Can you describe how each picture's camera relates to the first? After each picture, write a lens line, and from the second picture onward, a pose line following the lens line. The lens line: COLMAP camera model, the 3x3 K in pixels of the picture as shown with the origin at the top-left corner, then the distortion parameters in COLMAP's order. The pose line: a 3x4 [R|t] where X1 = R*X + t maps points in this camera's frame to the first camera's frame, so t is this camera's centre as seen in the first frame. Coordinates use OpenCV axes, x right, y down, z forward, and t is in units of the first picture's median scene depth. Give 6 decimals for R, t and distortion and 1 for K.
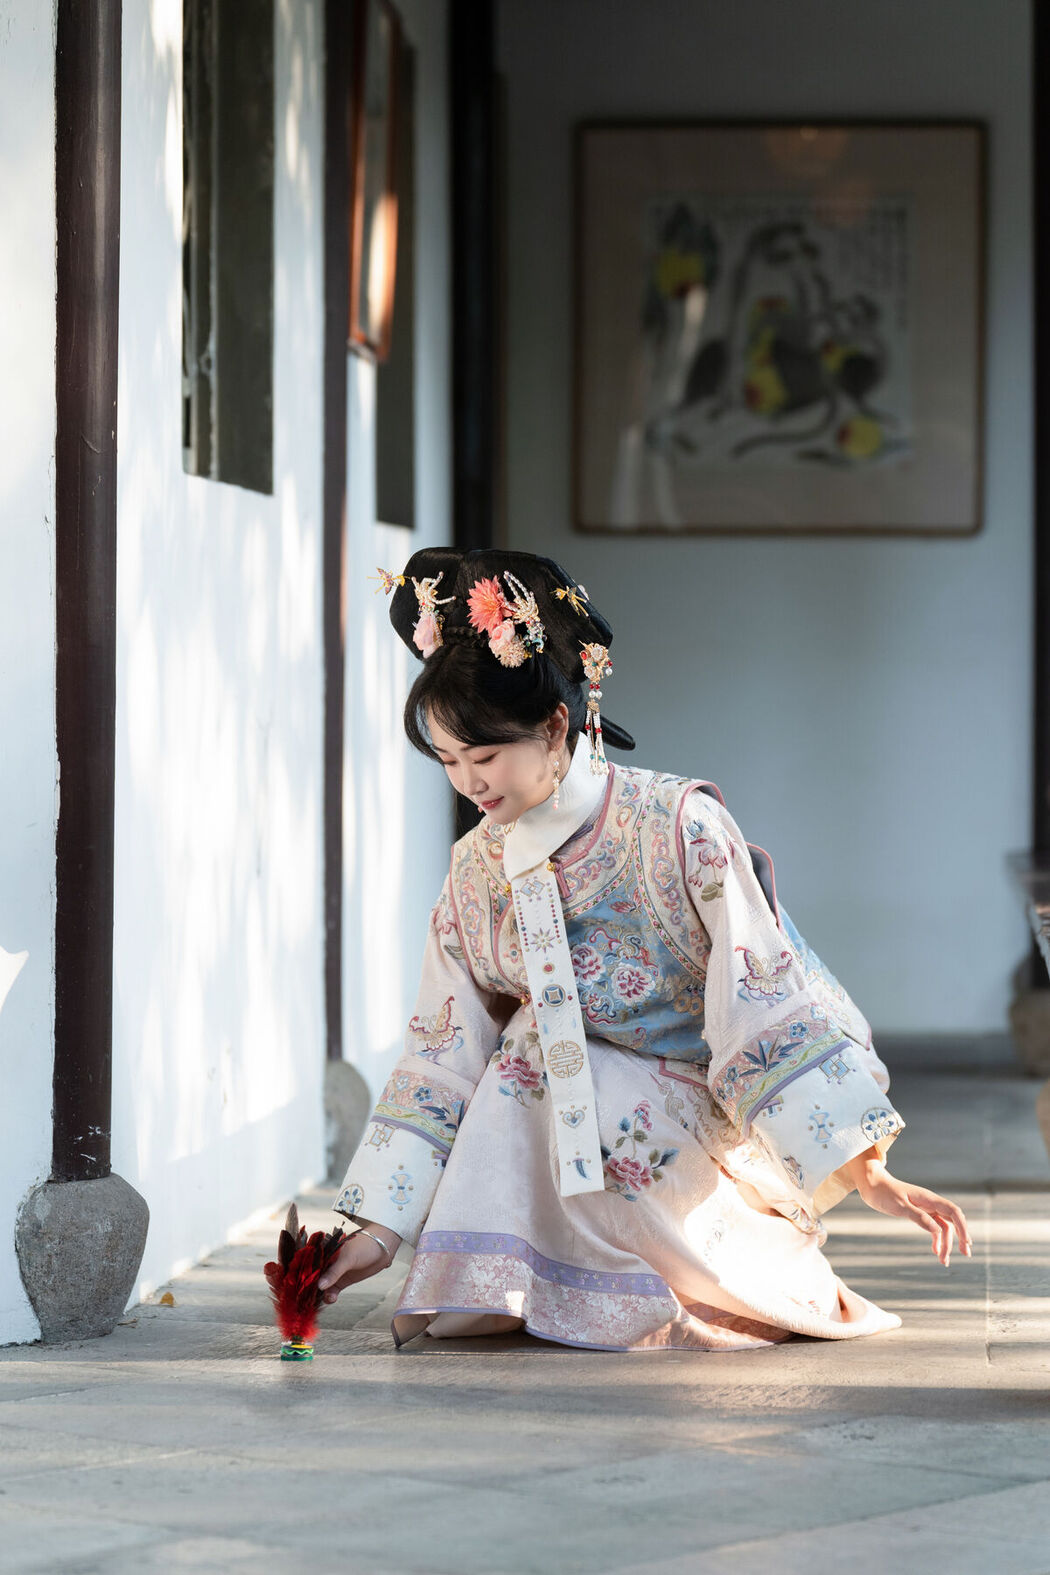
lens RADIAL K [[5262.2, 0, 525.0], [0, 5262.2, 787.5], [0, 0, 1]] dist [-0.422928, 3.943630]
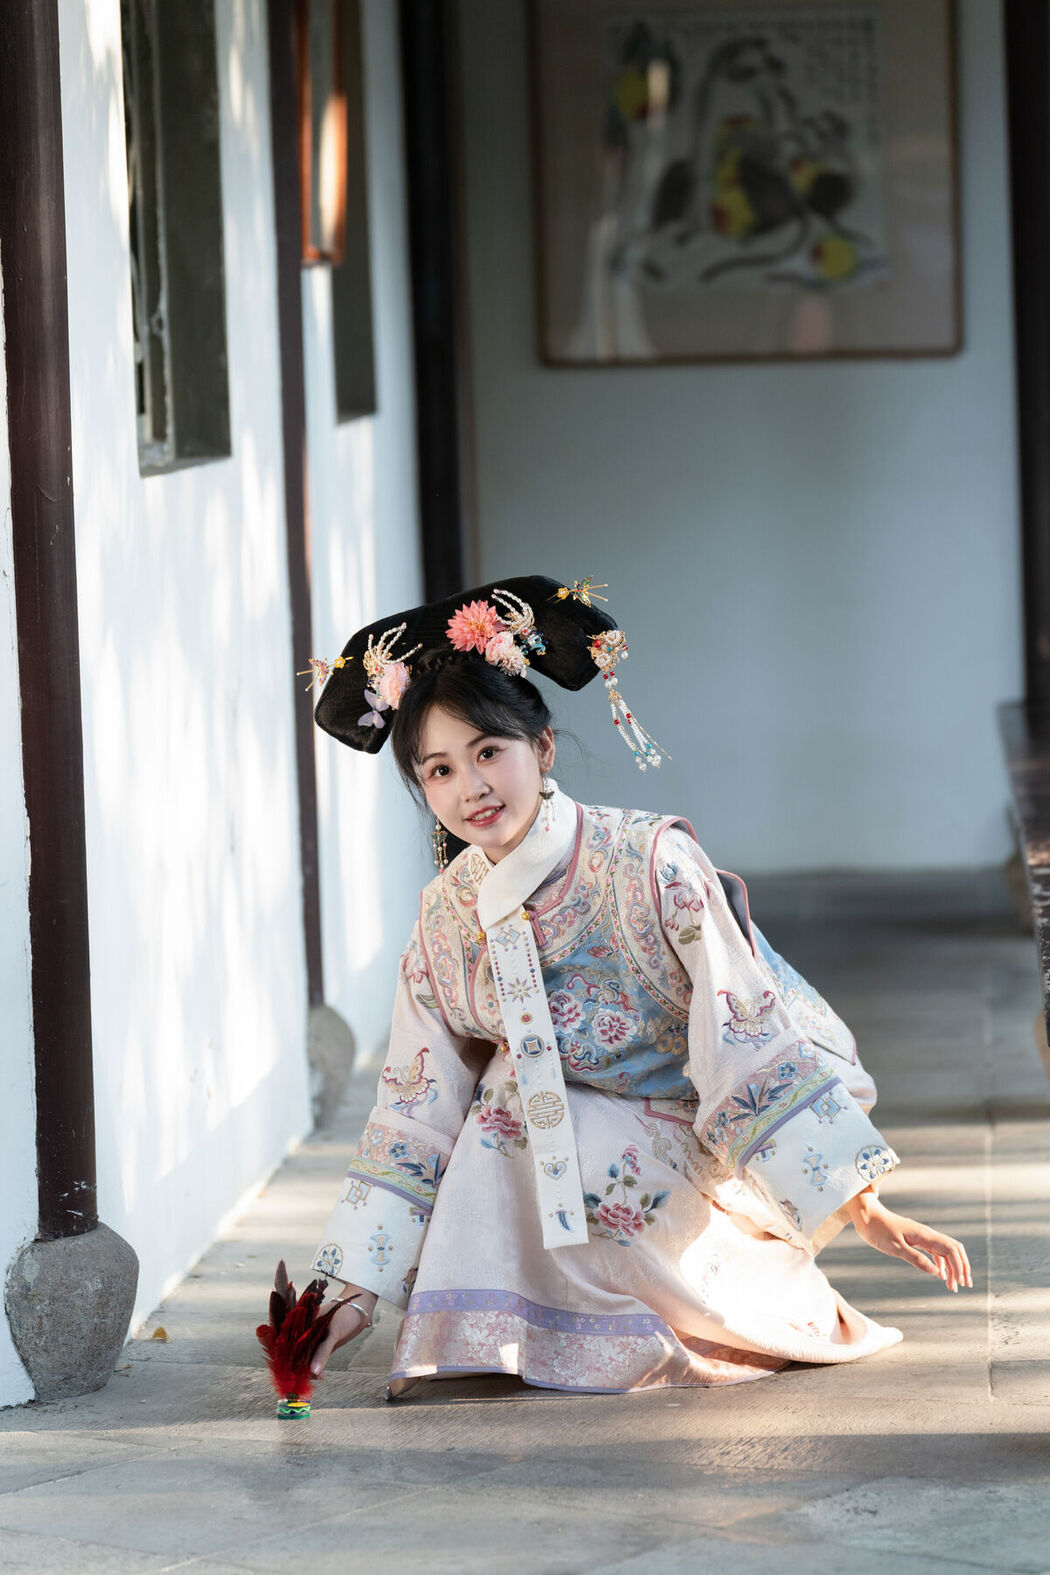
lens RADIAL K [[5514.9, 0, 525.0], [0, 5514.9, 787.5], [0, 0, 1]] dist [-0.324239, 2.123107]
pose [[0.999302, -0.037271, 0.002595, 0.001841], [0.037022, 0.997176, 0.065345, -0.073759], [-0.005023, -0.065203, 0.997859, -0.029896]]
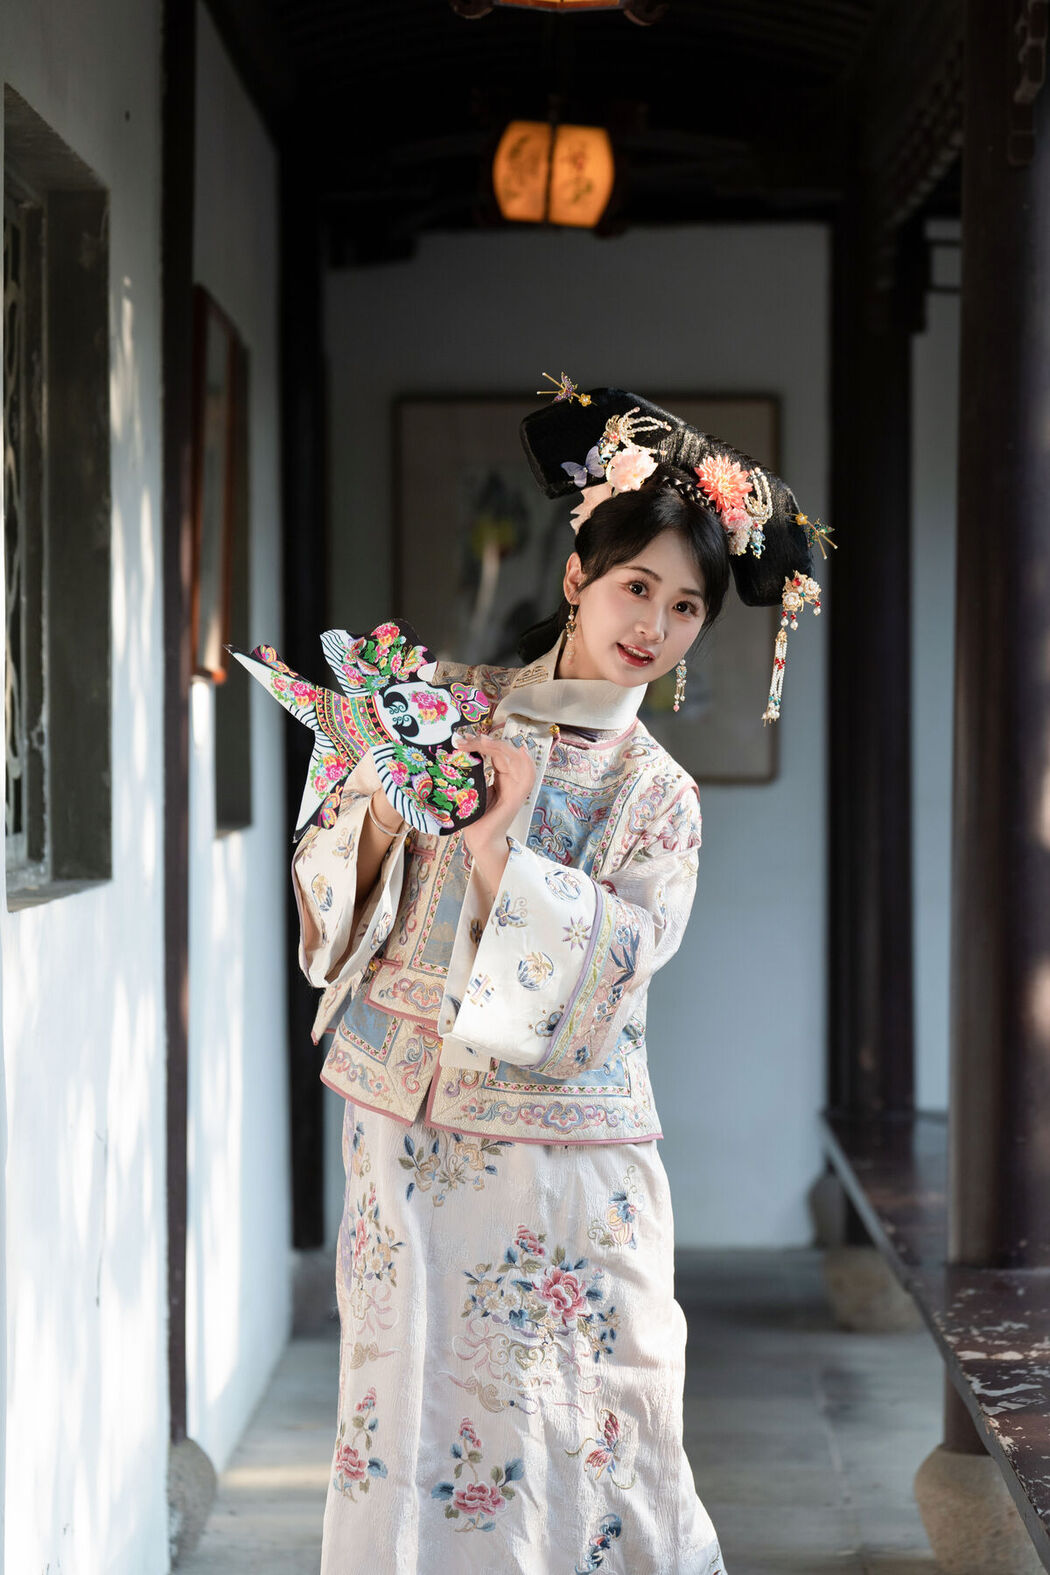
lens RADIAL K [[4032.5, 0, 525.5], [0, 4032.5, 669.9], [0, 0, 1]] dist [0.000225, 0.493986]
pose [[0.998513, -0.005752, 0.054207, -0.016603], [0.007642, 0.999368, -0.034723, -0.084101], [-0.053973, 0.035086, 0.997926, 0.352991]]
